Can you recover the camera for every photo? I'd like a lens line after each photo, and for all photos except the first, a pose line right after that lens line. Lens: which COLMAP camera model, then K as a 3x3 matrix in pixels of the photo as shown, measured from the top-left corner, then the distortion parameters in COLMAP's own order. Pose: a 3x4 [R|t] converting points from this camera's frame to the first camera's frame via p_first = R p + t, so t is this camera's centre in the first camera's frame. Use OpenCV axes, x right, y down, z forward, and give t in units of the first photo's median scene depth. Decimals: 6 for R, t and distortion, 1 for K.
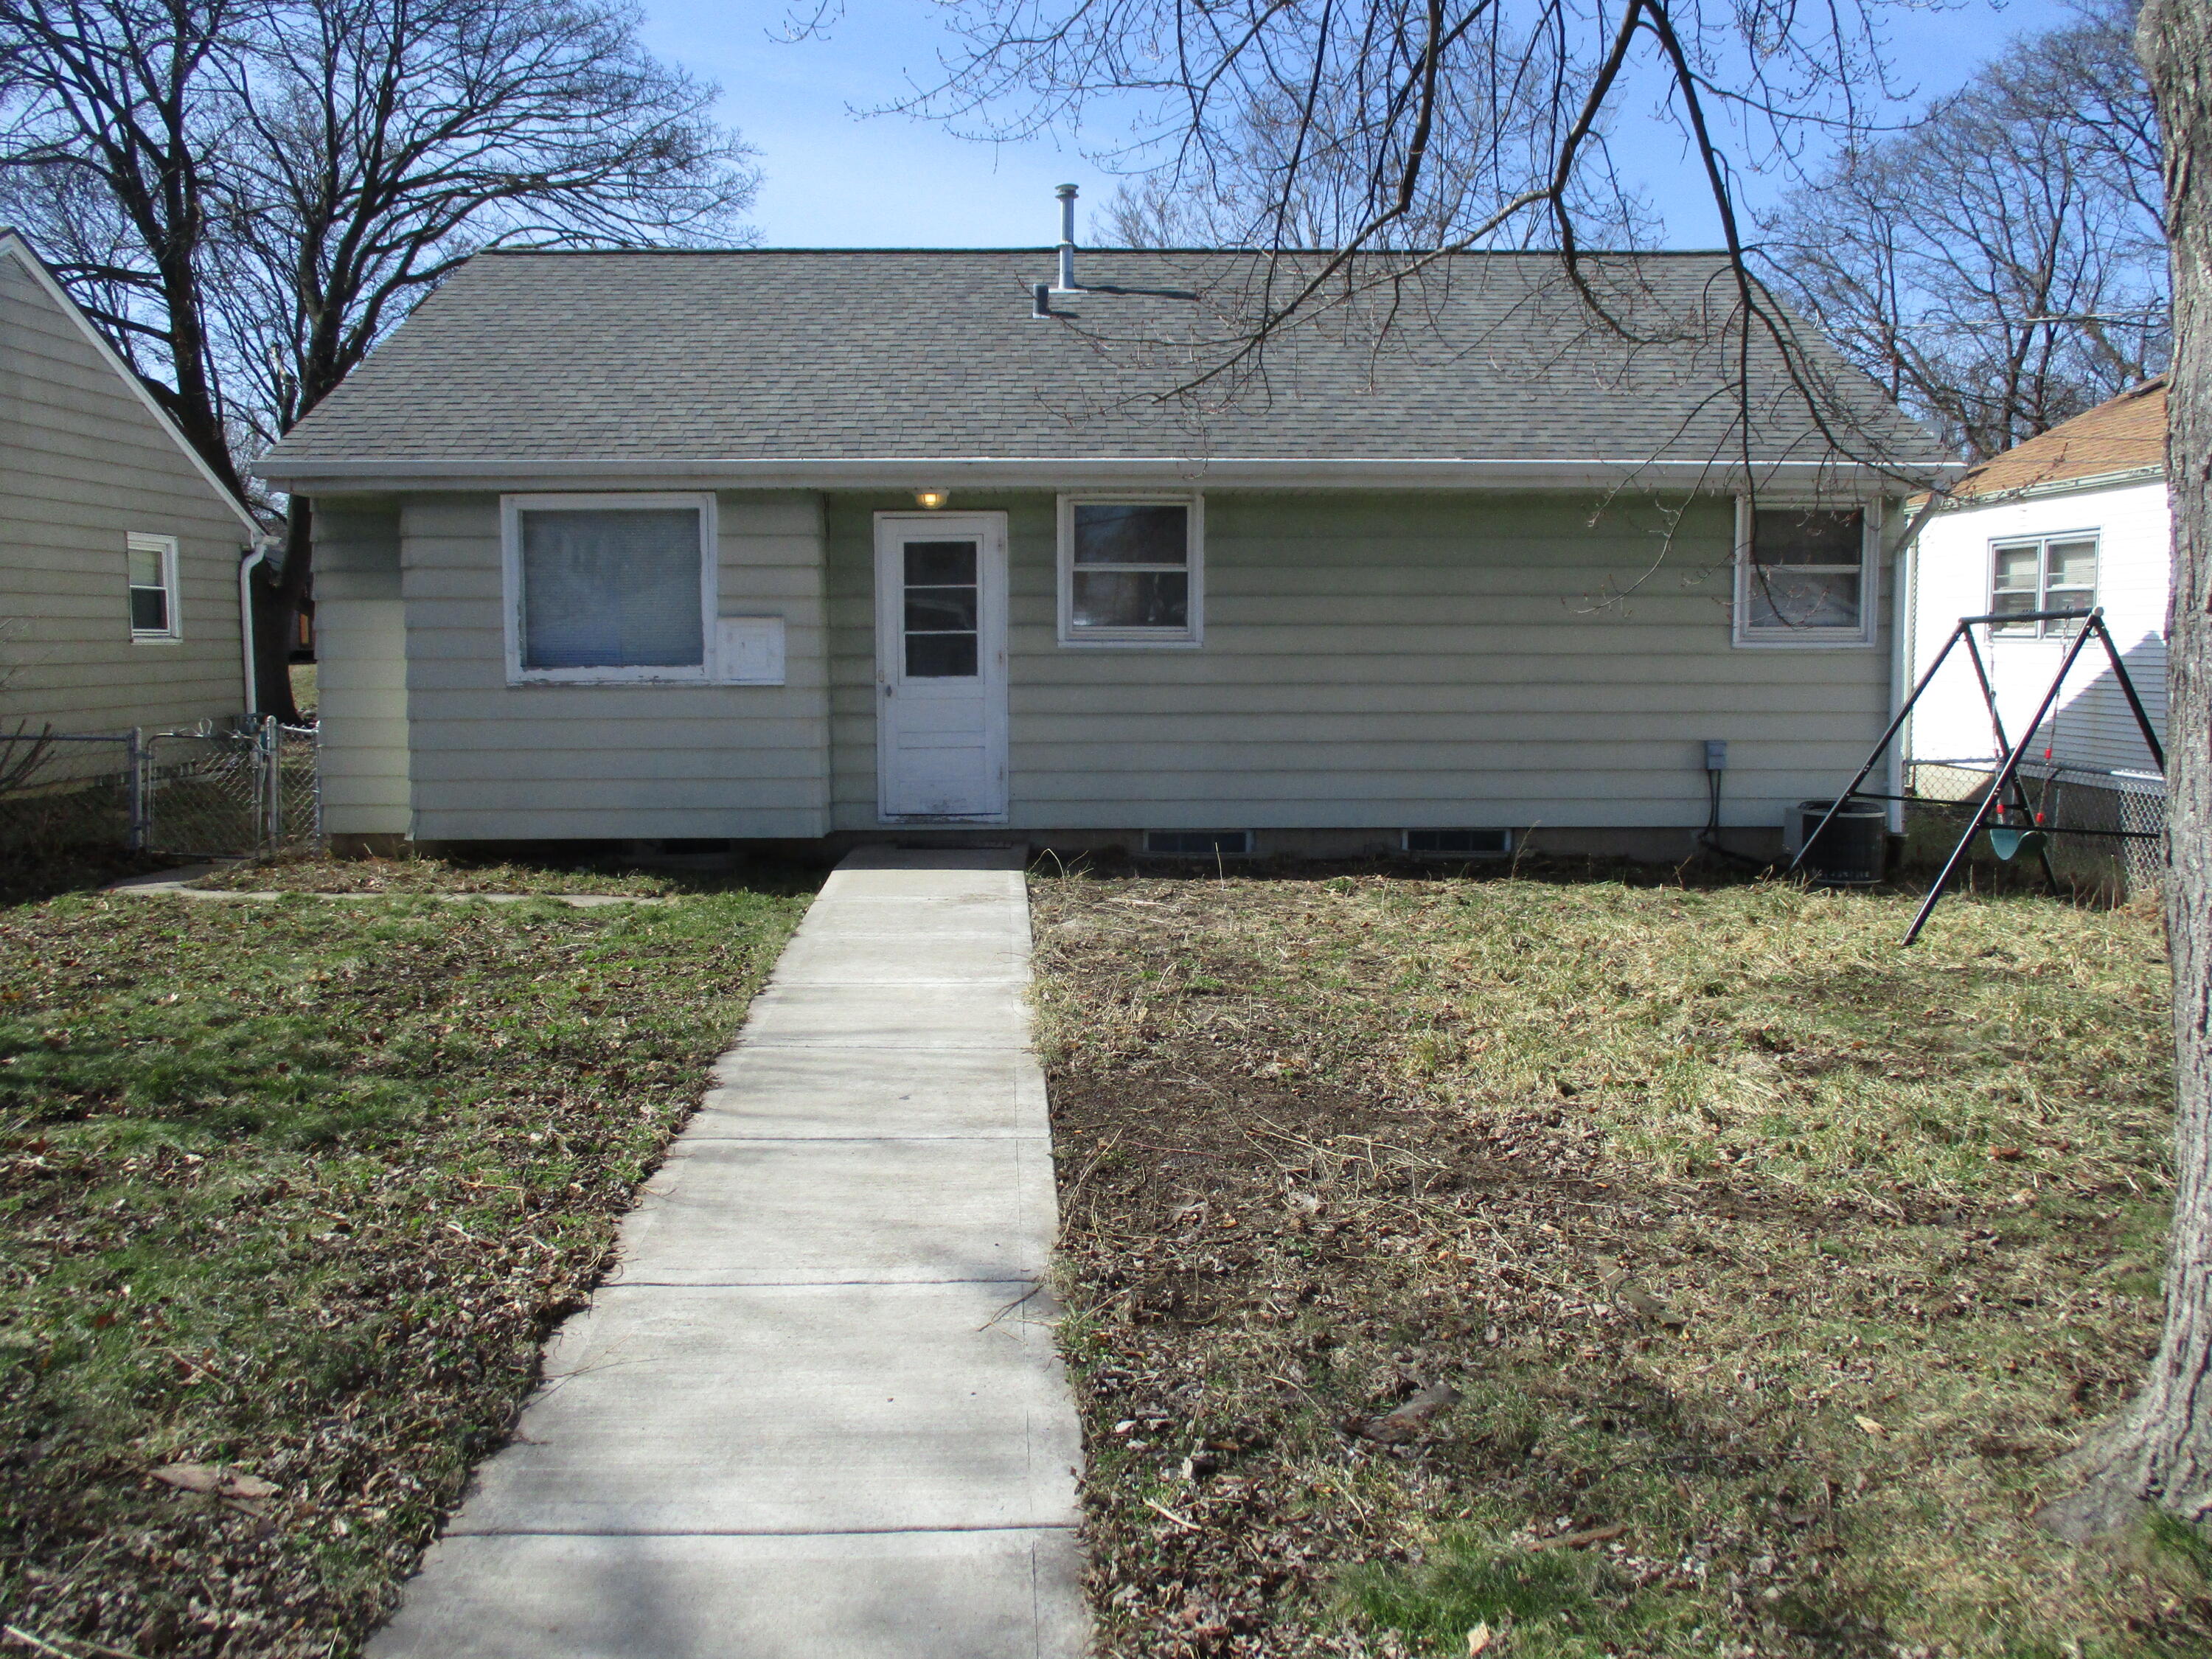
lens RADIAL K [[1869.1, 0, 1106.0], [0, 1869.1, 829.5], [0, 0, 1]] dist [-0.059220, -0.000426]
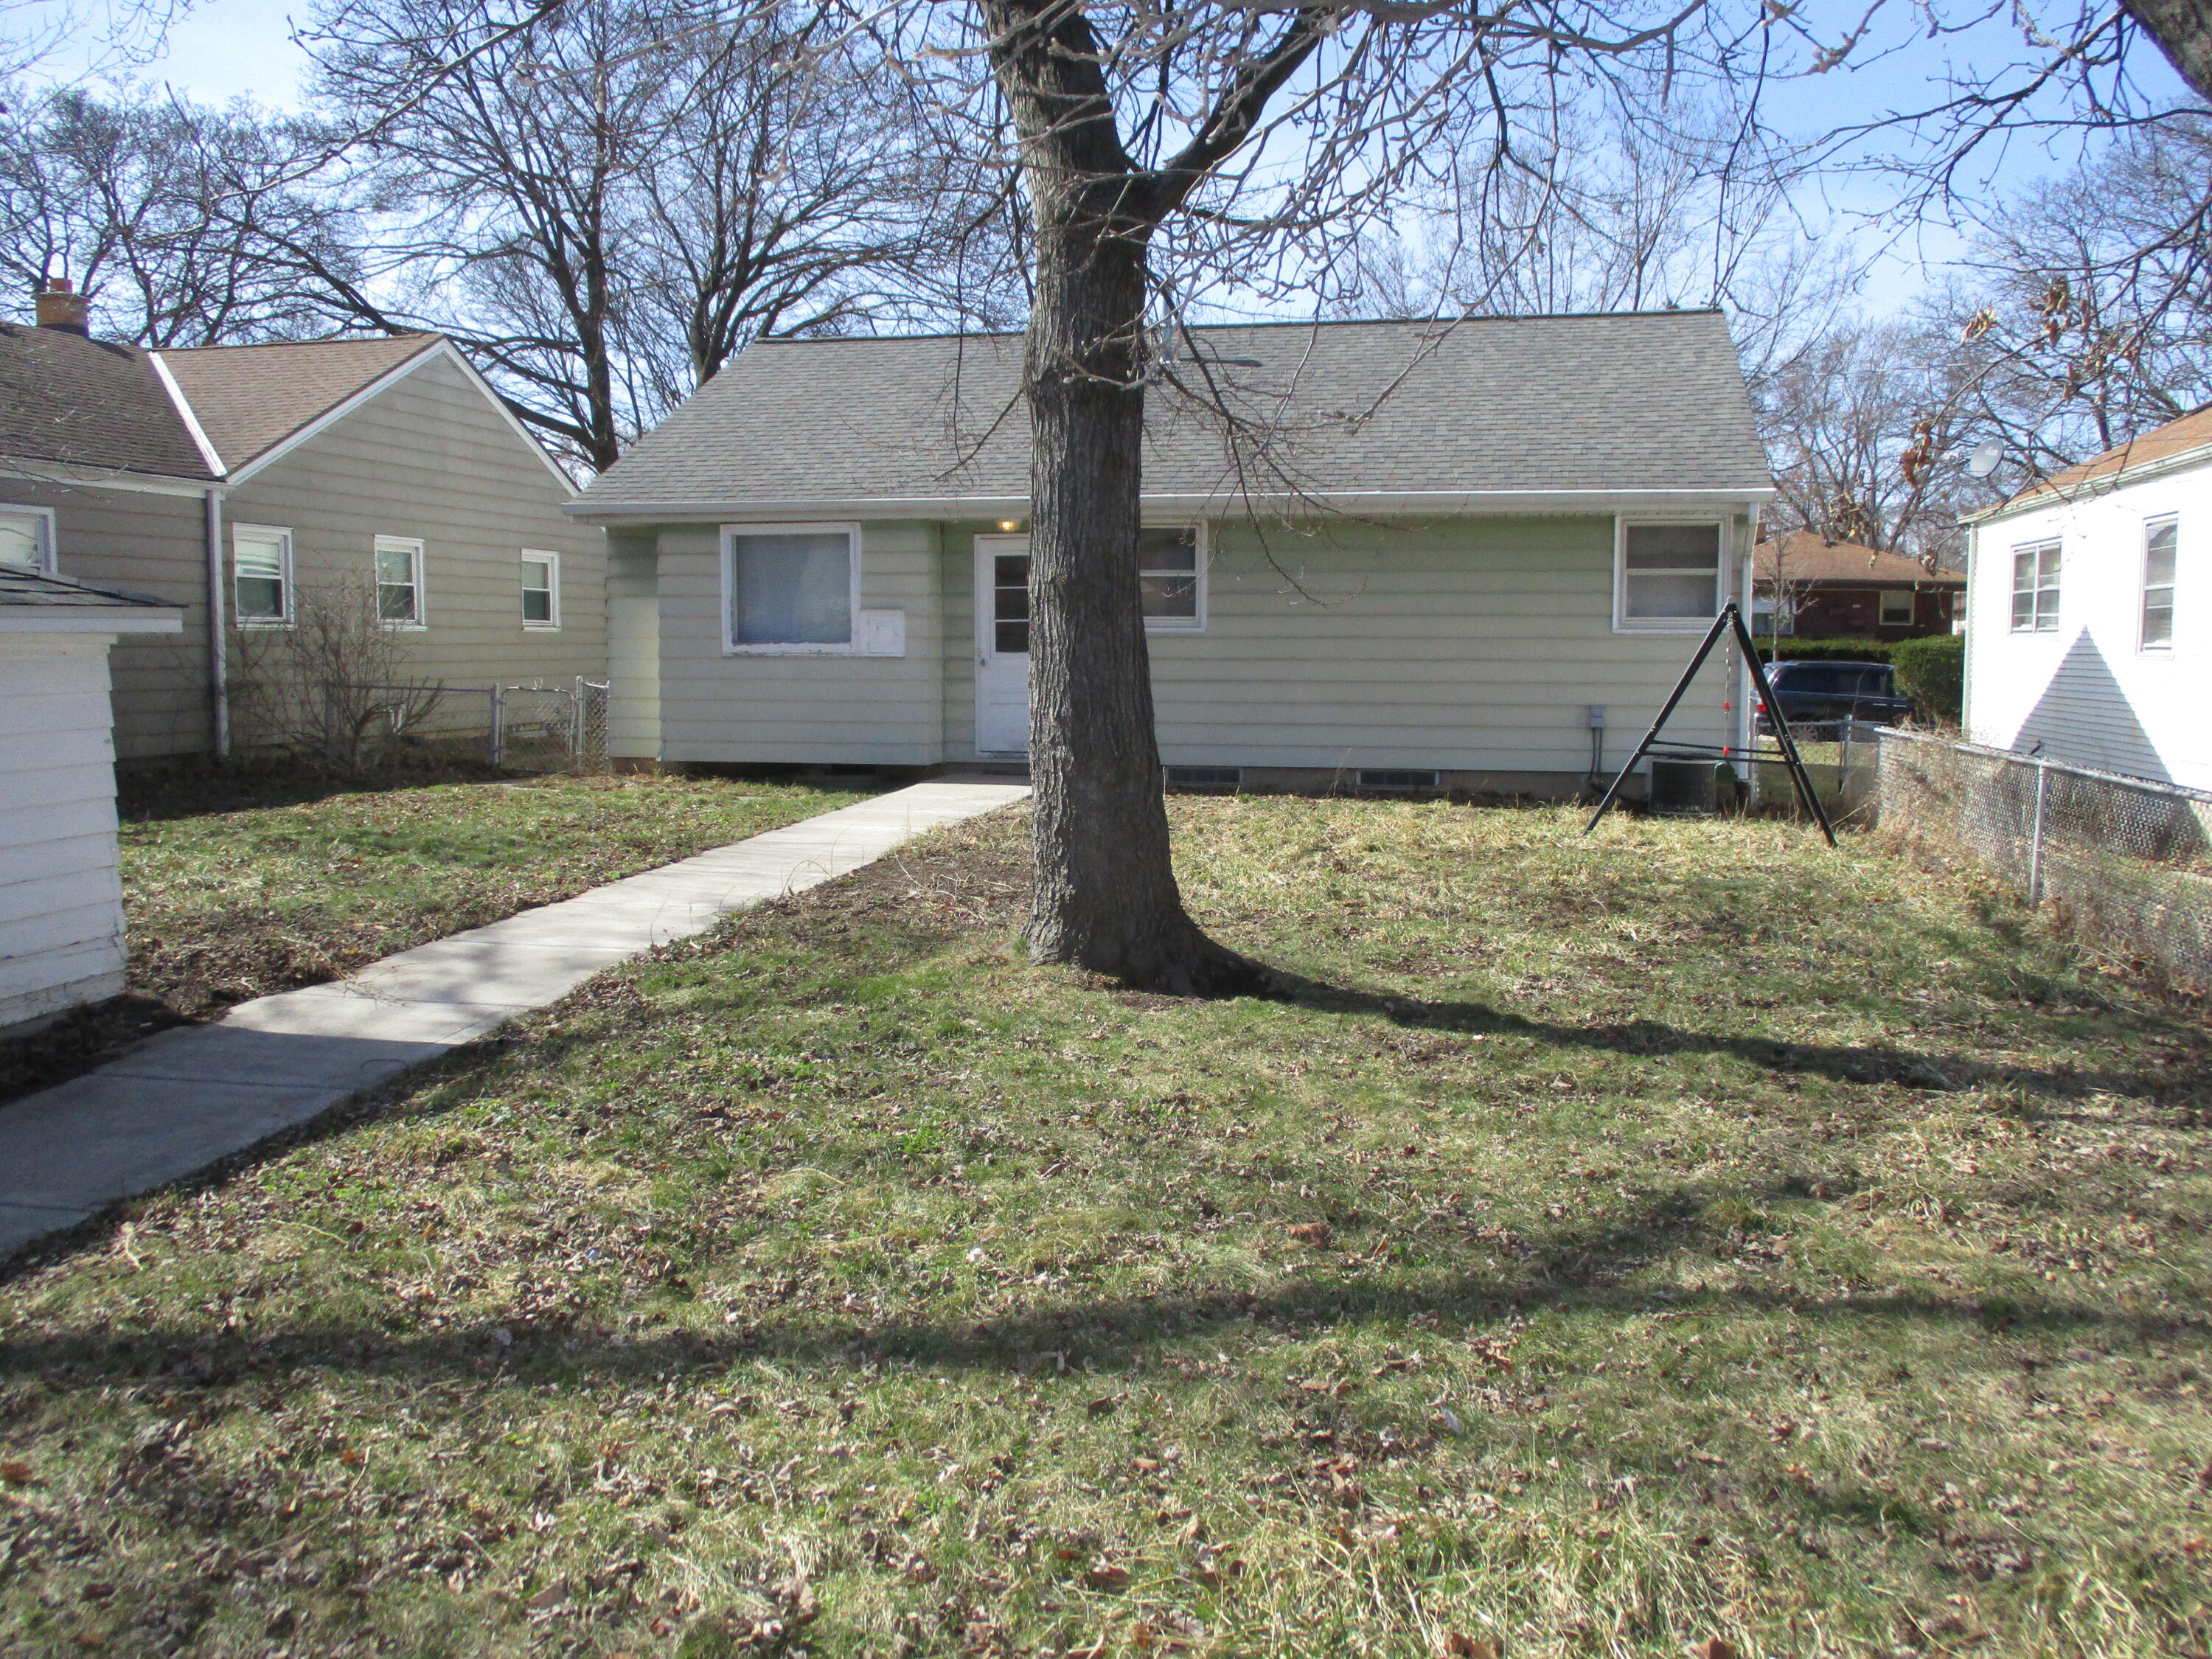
lens RADIAL K [[1939.5, 0, 1106.0], [0, 1939.5, 829.5], [0, 0, 1]] dist [-0.006917, -0.309027]
pose [[0.969239, 0.027439, -0.244585, 0.331531], [-0.029538, 0.999552, -0.004920, 0.055235], [0.244341, 0.011993, 0.969615, -0.383330]]
